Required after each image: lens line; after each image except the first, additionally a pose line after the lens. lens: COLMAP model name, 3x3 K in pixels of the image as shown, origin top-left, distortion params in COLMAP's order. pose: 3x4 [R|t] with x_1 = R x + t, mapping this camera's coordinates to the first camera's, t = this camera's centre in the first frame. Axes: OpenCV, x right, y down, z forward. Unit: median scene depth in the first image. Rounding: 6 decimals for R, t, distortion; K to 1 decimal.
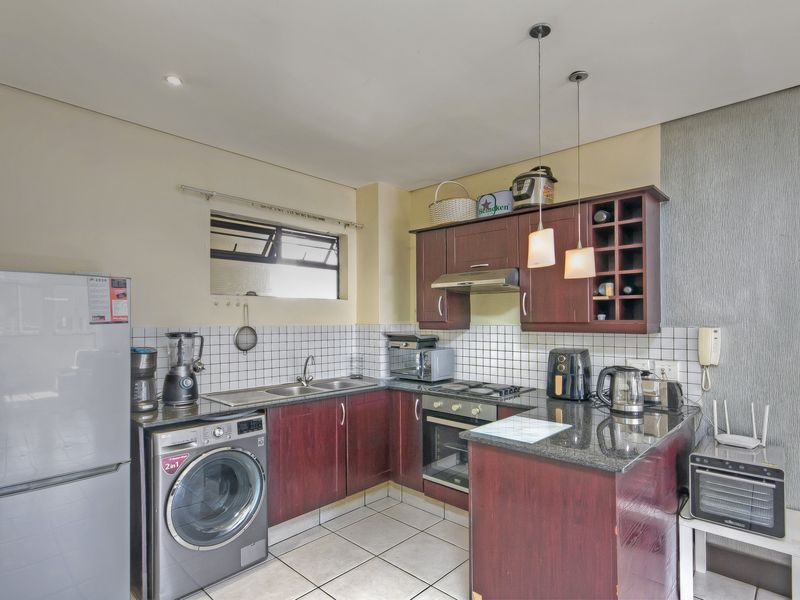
lens RADIAL K [[427.0, 0, 408.2], [0, 427.0, 318.7], [0, 0, 1]] dist [-0.008558, 0.001566]
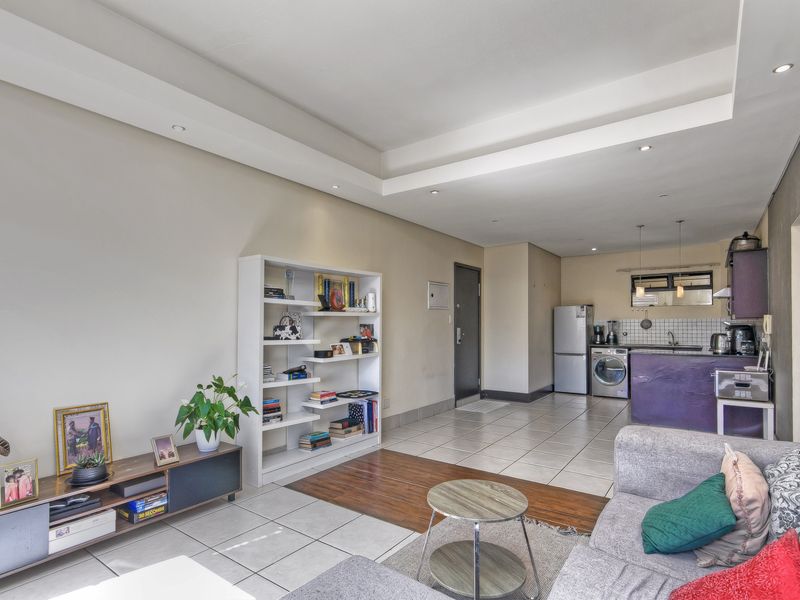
lens RADIAL K [[427.0, 0, 400.5], [0, 427.0, 324.1], [0, 0, 1]] dist [-0.008558, 0.001566]
pose [[0.114757, -0.002505, -0.993390, 2.280206], [0.007787, 0.999968, -0.001622, 0.048303], [0.993363, -0.007550, 0.114773, -0.833218]]
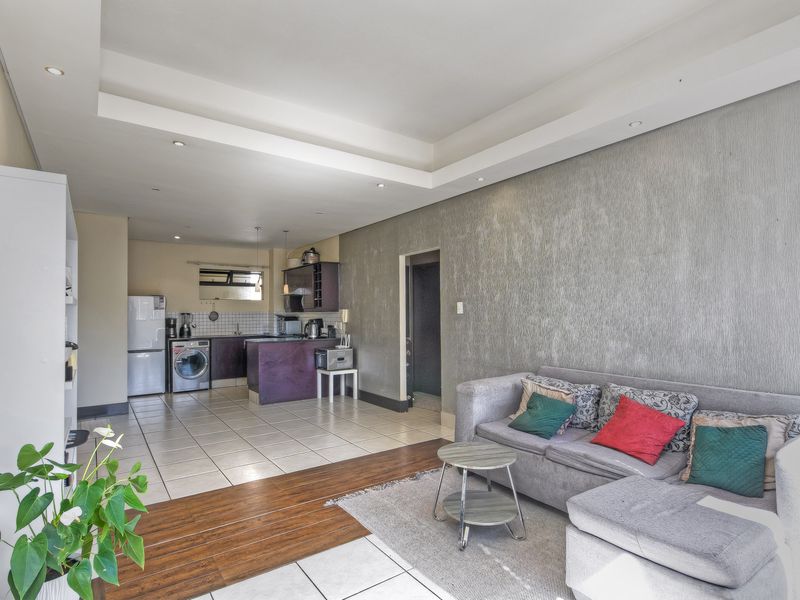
lens RADIAL K [[427.0, 0, 412.5], [0, 427.0, 314.9], [0, 0, 1]] dist [-0.008558, 0.001566]
pose [[0.981984, -0.007782, -0.188806, 1.568637], [0.009580, 0.999917, 0.008609, 0.033927], [0.188723, -0.010263, 0.981977, -1.601093]]
